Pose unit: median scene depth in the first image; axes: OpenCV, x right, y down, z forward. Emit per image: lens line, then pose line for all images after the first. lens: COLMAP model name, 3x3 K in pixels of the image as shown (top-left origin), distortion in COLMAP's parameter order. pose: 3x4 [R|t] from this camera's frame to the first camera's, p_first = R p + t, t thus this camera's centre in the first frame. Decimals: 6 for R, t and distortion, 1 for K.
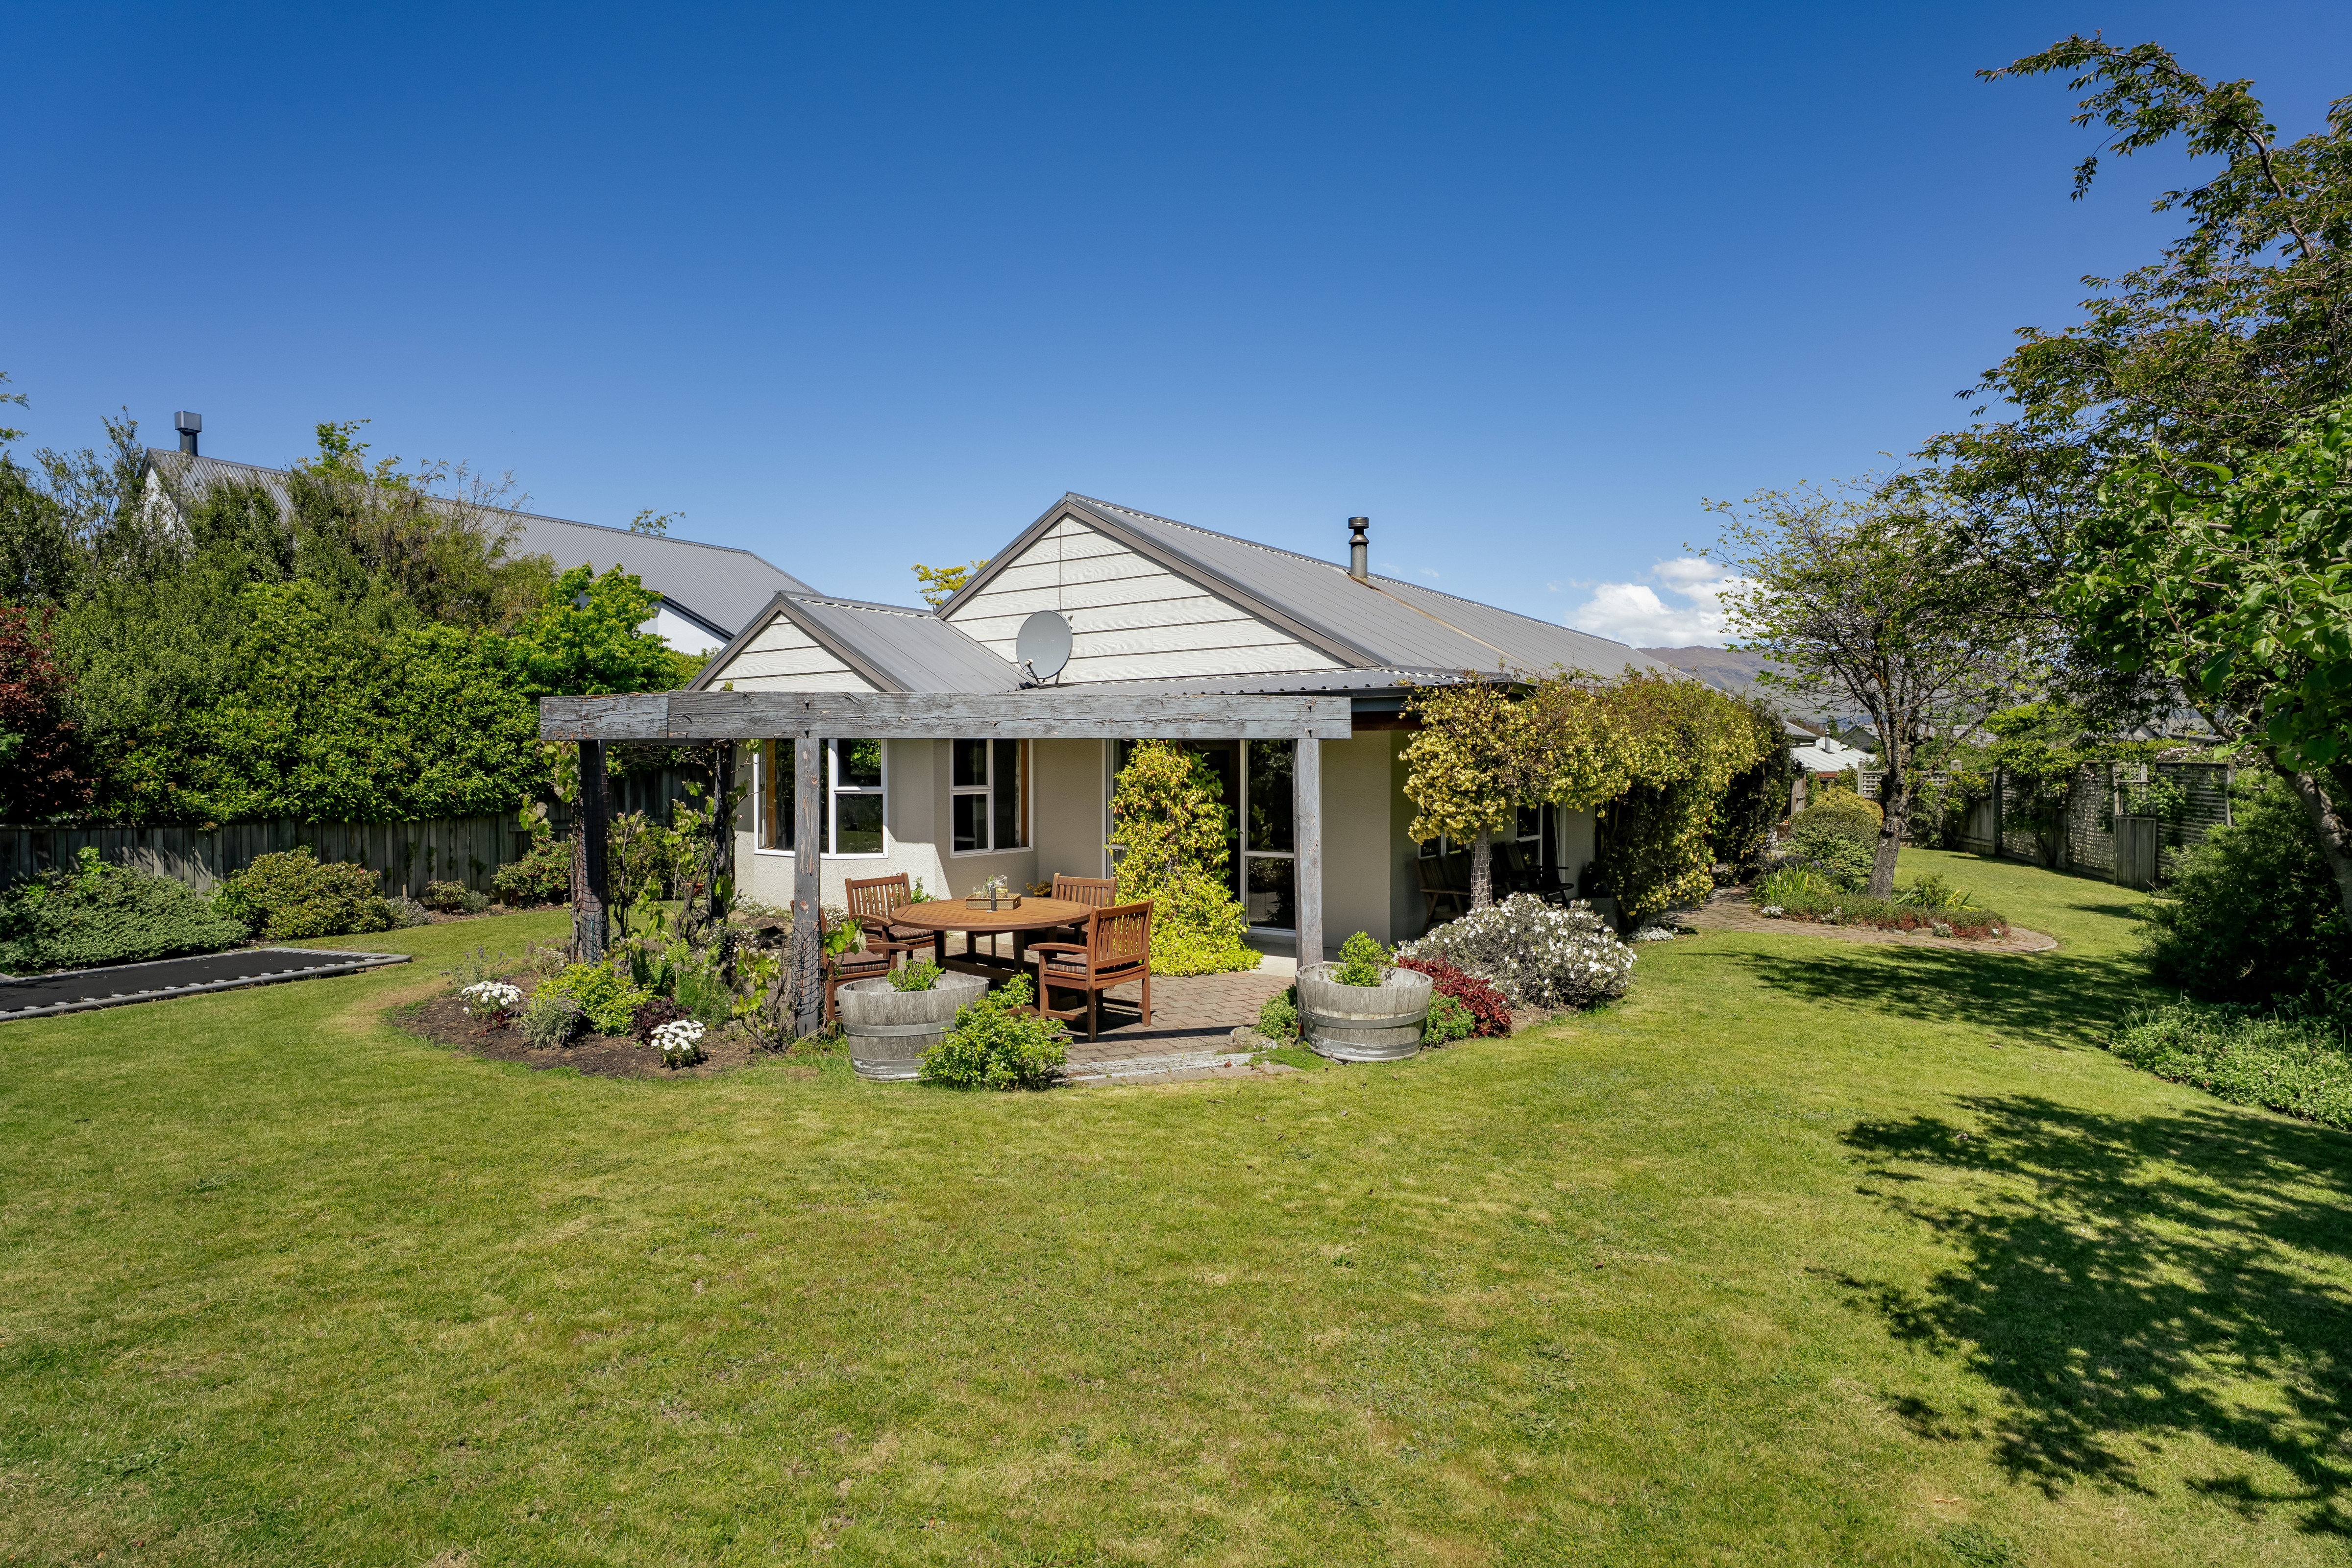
lens RADIAL K [[1223.2, 0, 1176.0], [0, 1223.2, 784.0], [0, 0, 1]] dist [-0.026402, 0.000121]
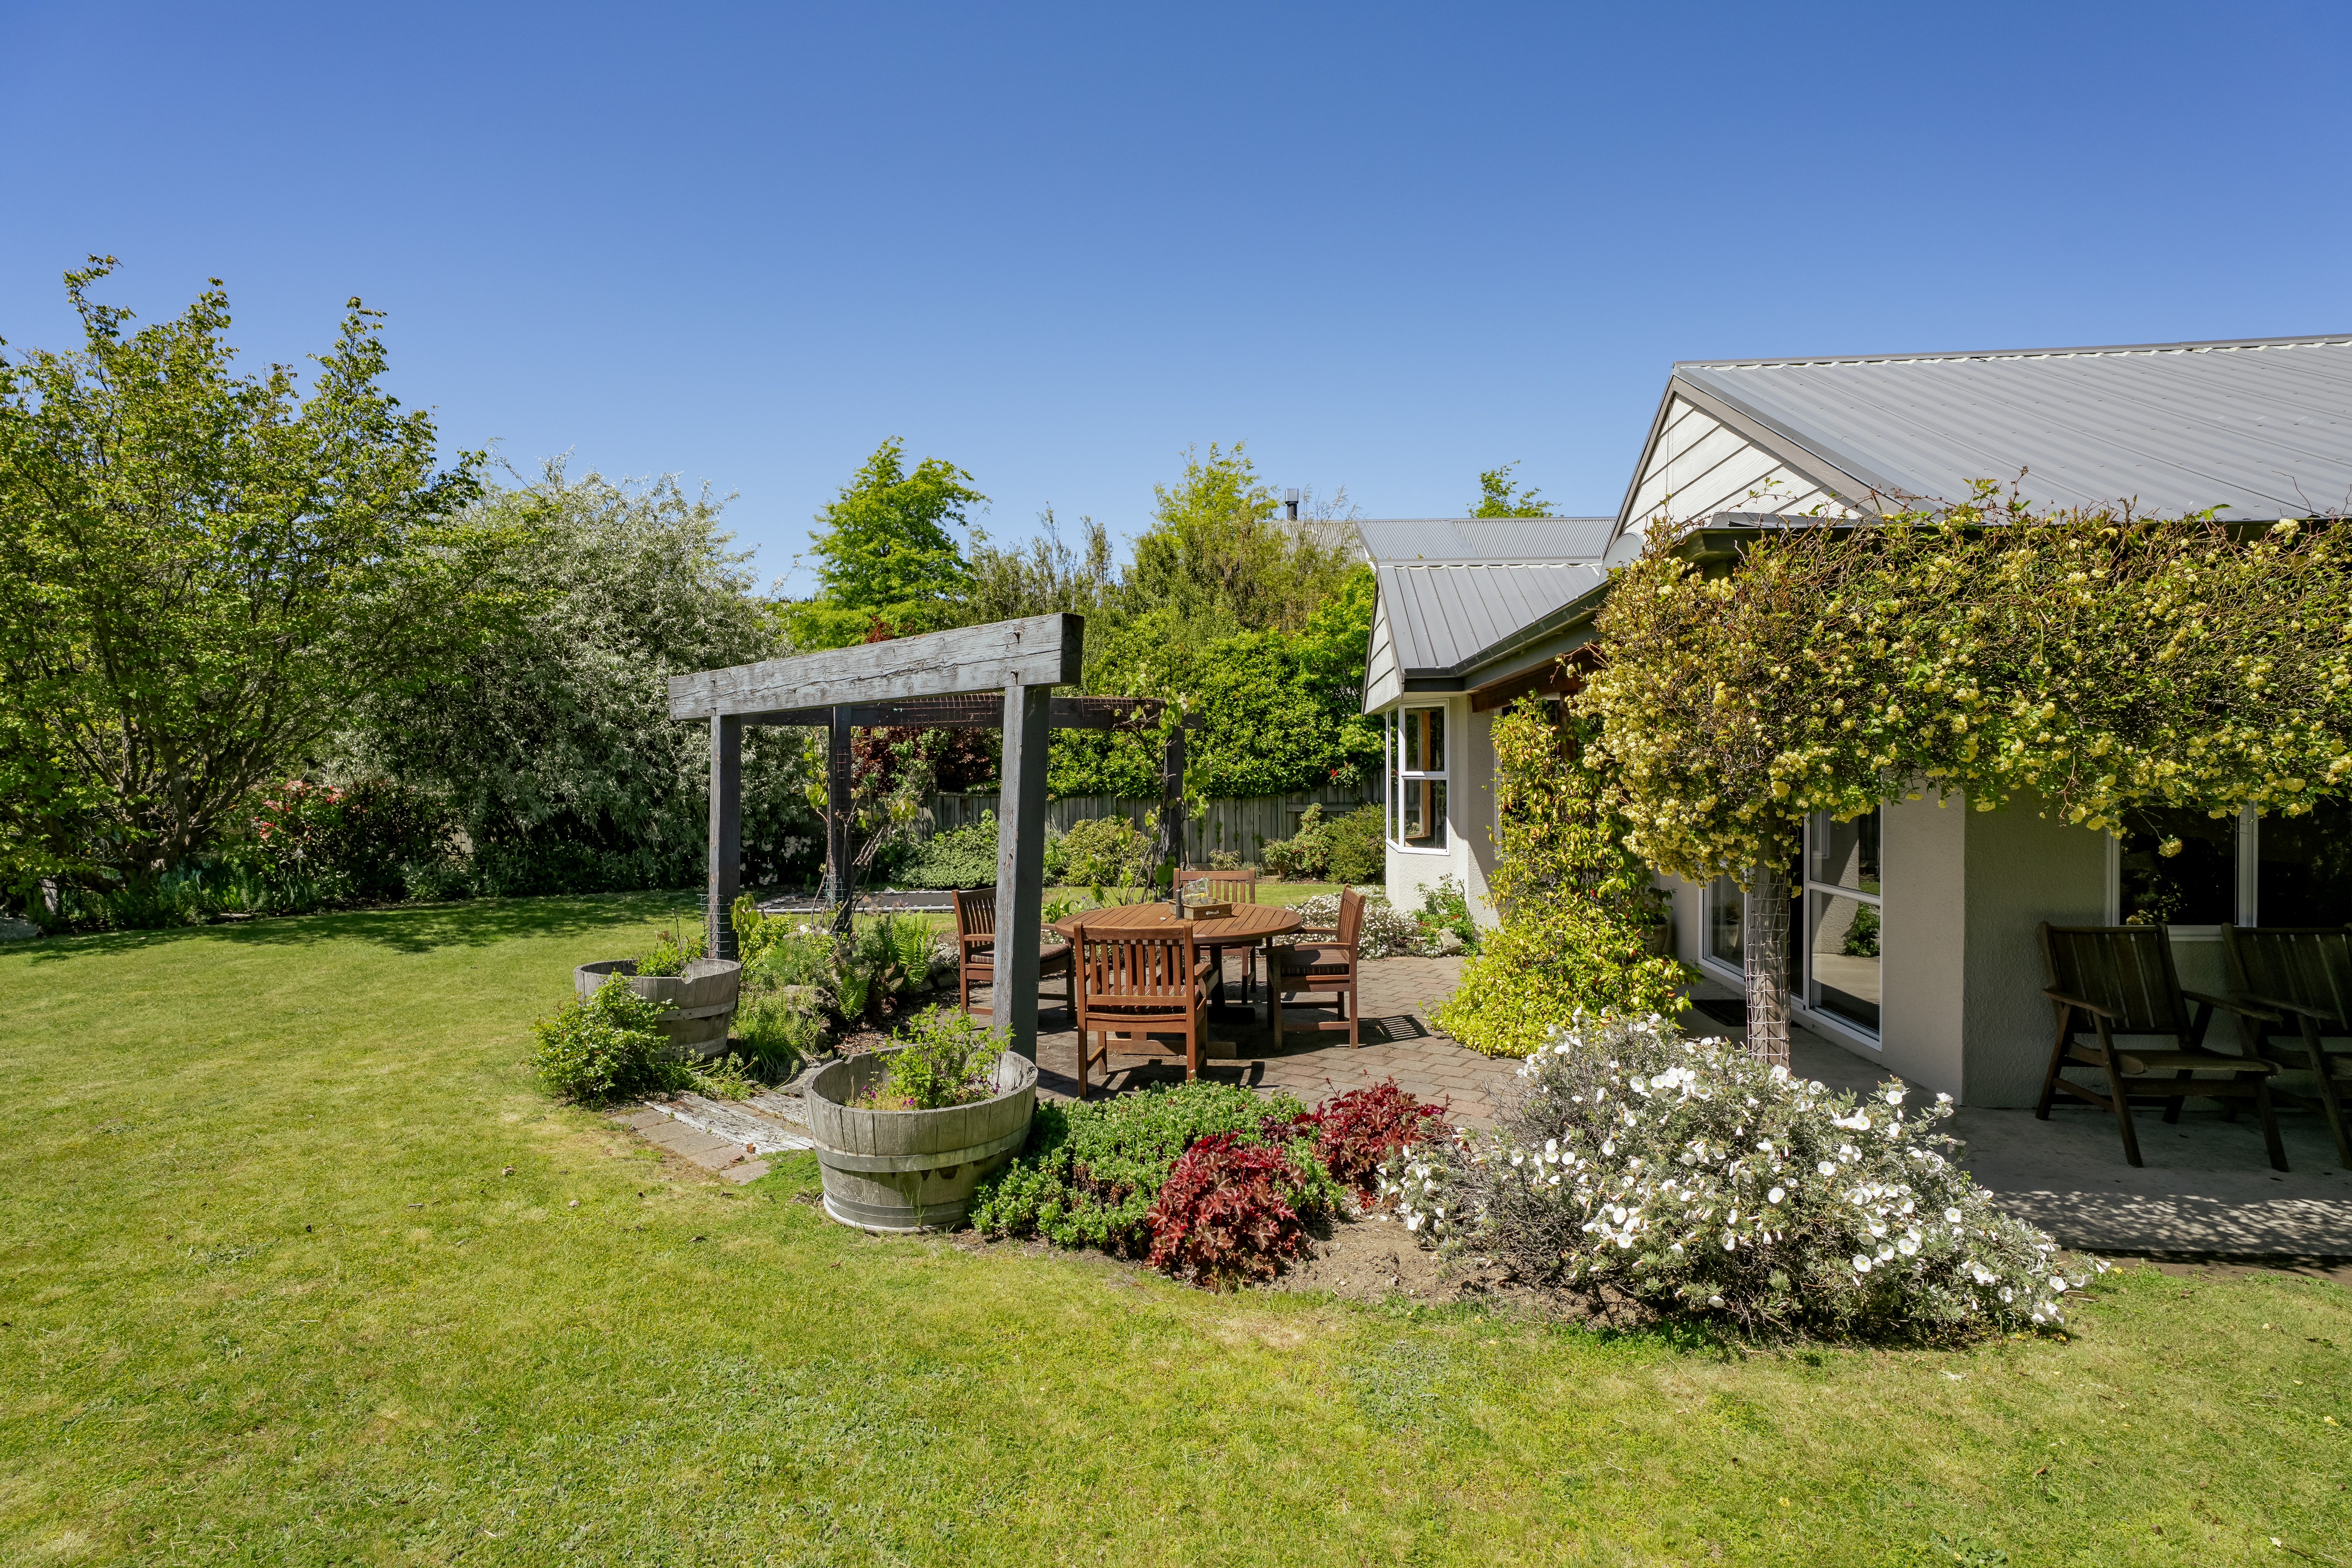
lens RADIAL K [[1145.7, 0, 1176.0], [0, 1145.7, 784.0], [0, 0, 1]] dist [-0.018821, 0.000975]
pose [[0.495029, 0.015609, -0.868736, 0.365890], [-0.008695, 0.999878, 0.013010, 0.002377], [0.868833, 0.001113, 0.495105, 0.435803]]
